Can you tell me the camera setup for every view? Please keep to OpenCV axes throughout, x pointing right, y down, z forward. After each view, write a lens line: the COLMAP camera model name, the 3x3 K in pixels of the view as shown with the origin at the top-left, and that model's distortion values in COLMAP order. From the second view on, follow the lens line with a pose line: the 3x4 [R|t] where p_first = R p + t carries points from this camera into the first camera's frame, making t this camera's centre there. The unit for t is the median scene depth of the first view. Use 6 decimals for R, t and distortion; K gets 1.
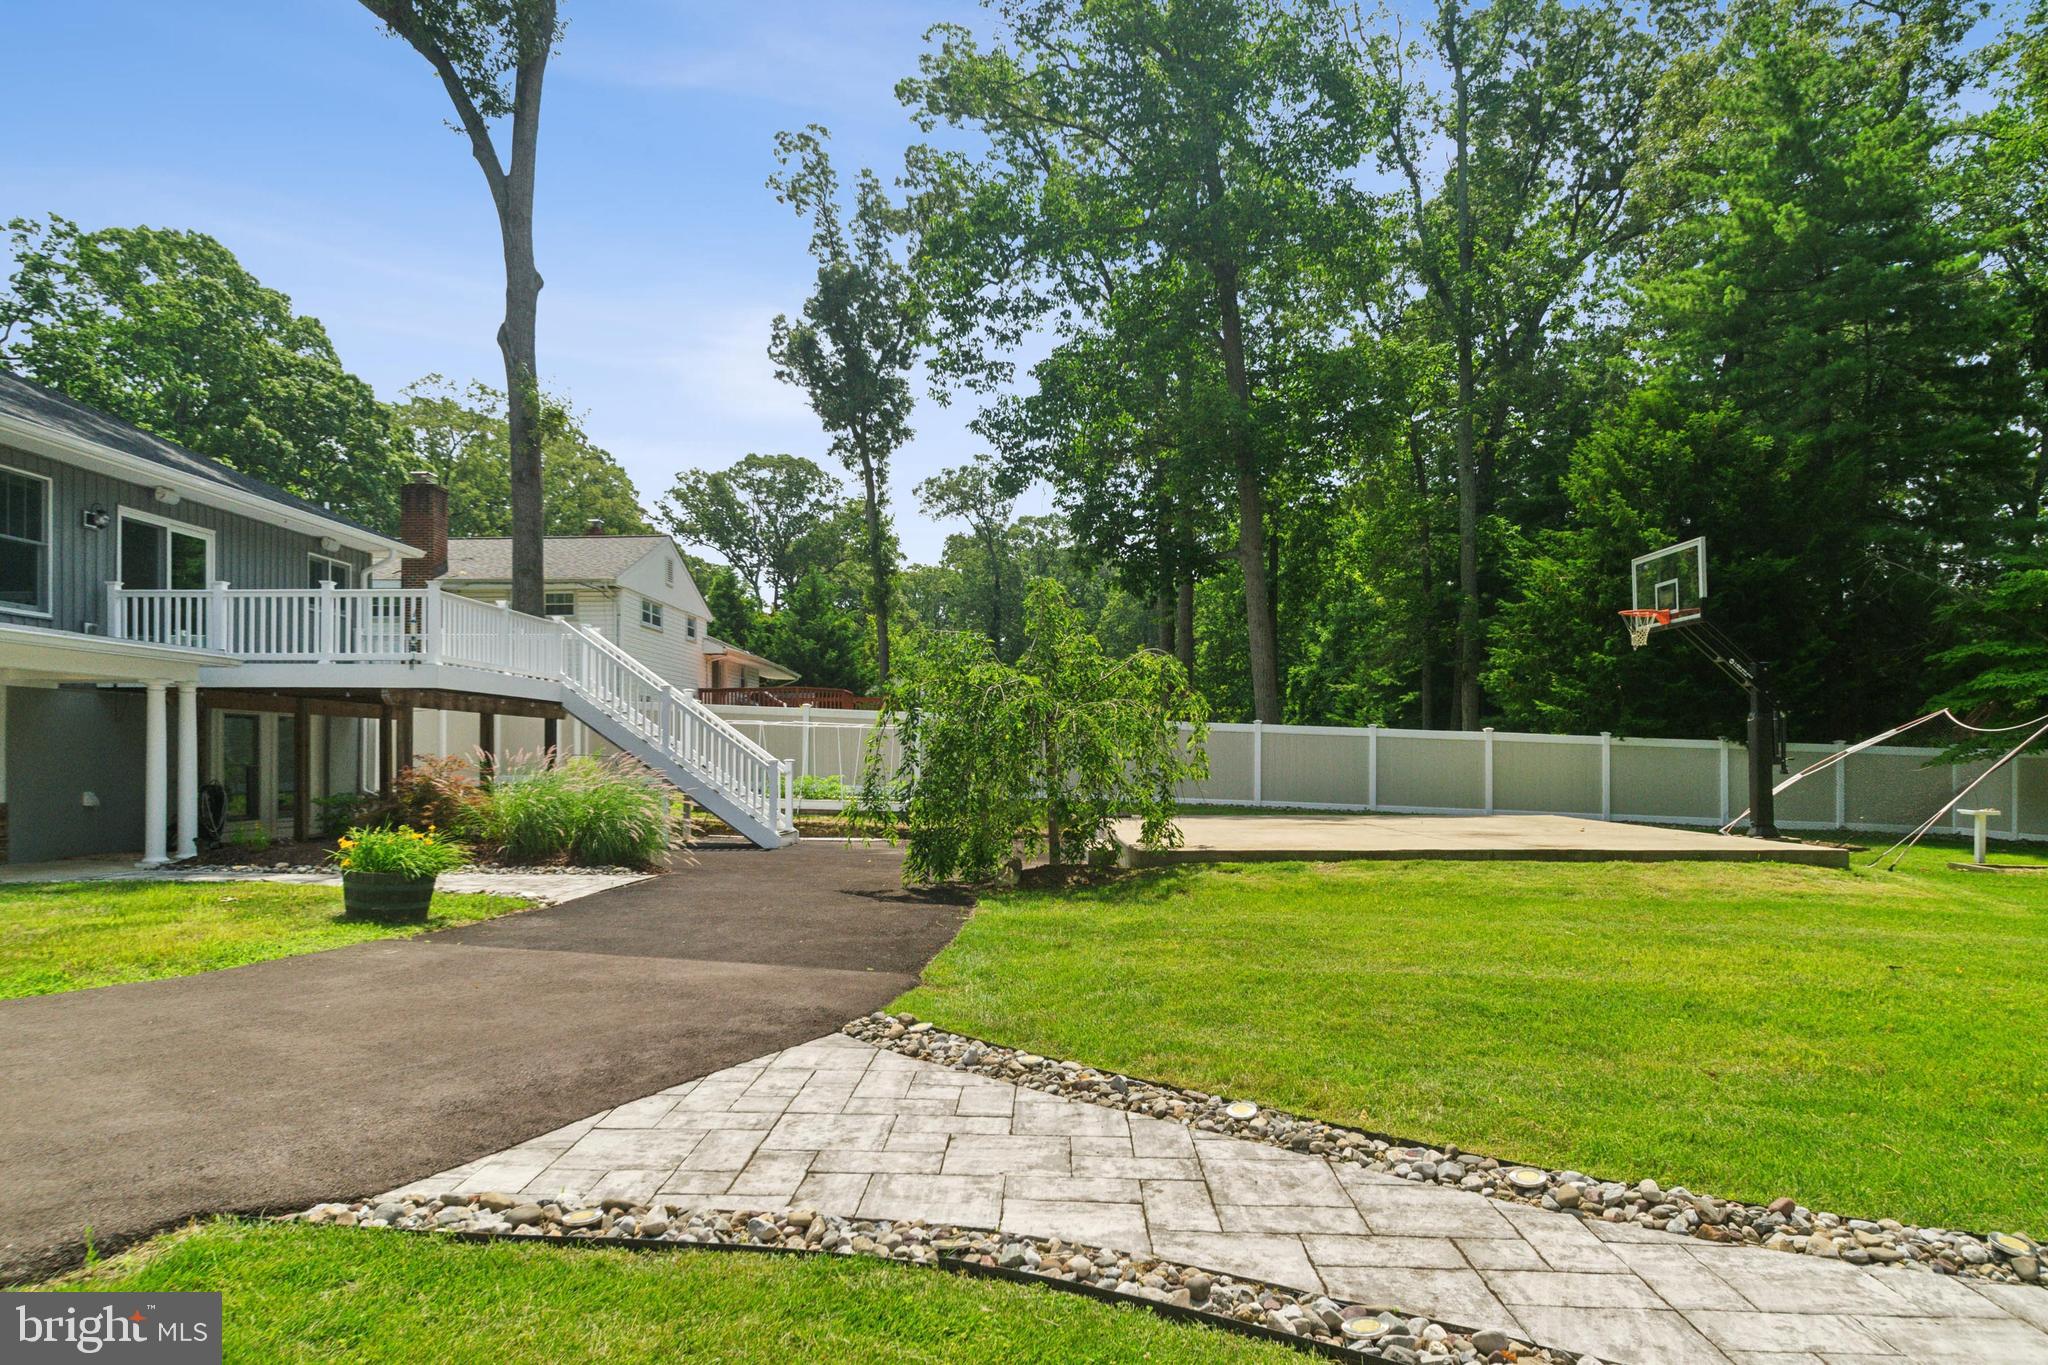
lens RADIAL K [[1245.2, 0, 1026.8], [0, 1245.2, 758.1], [0, 0, 1]] dist [-0.001757, 0.000115]
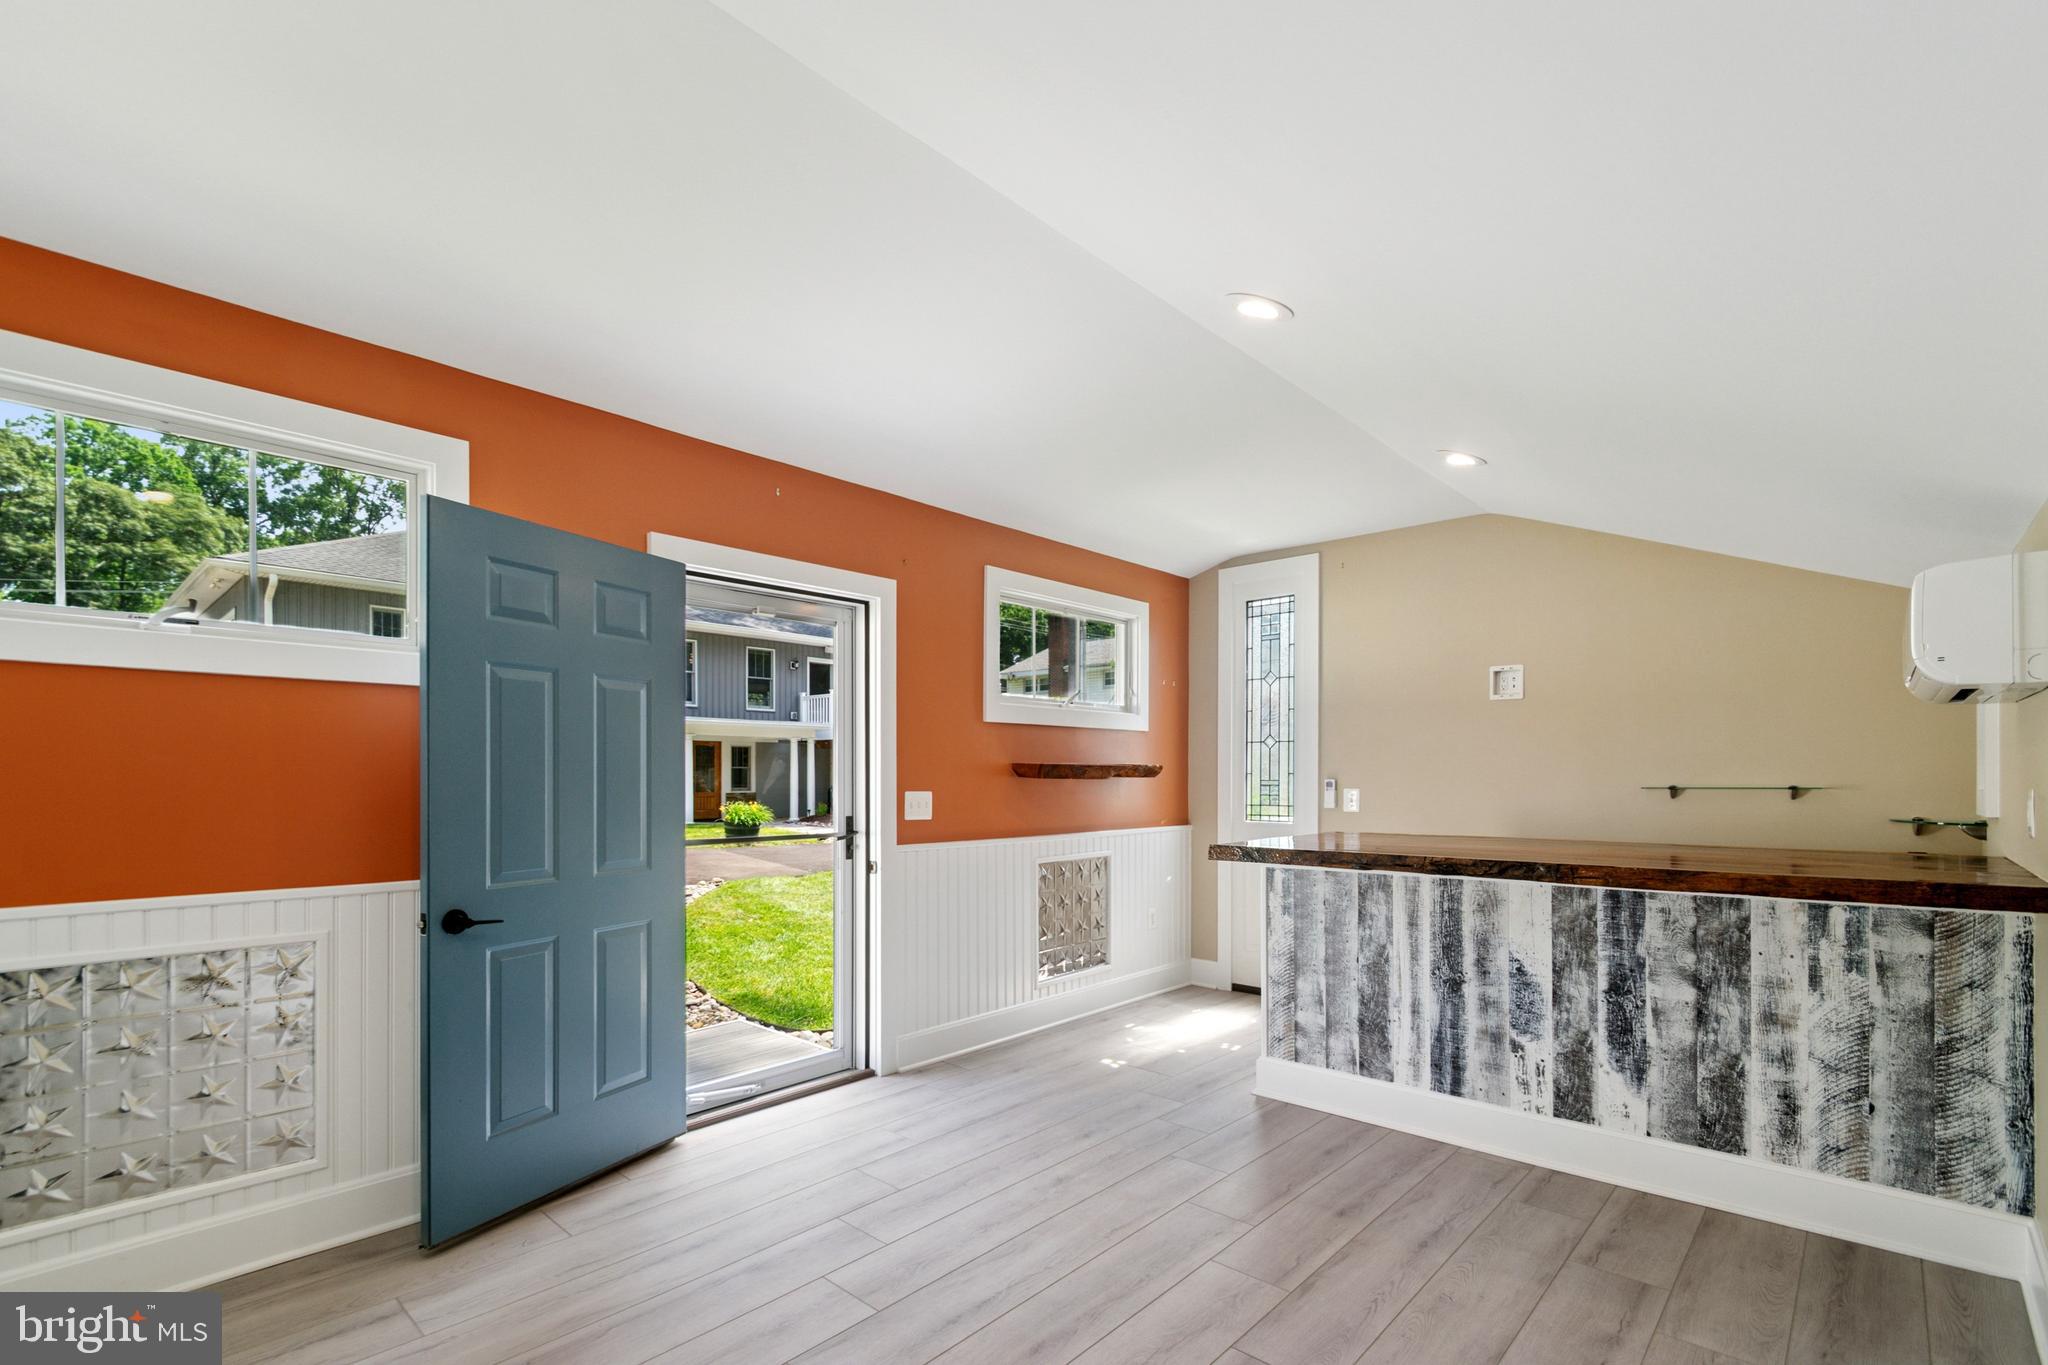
lens RADIAL K [[926.4, 0, 1021.3], [0, 926.4, 778.1], [0, 0, 1]] dist [0.000426, -0.000333]
pose [[0.761679, -0.000382, -0.647954, 0.197197], [0.002961, 0.999991, 0.002891, 0.001320], [0.647948, -0.004121, 0.761674, 0.004140]]
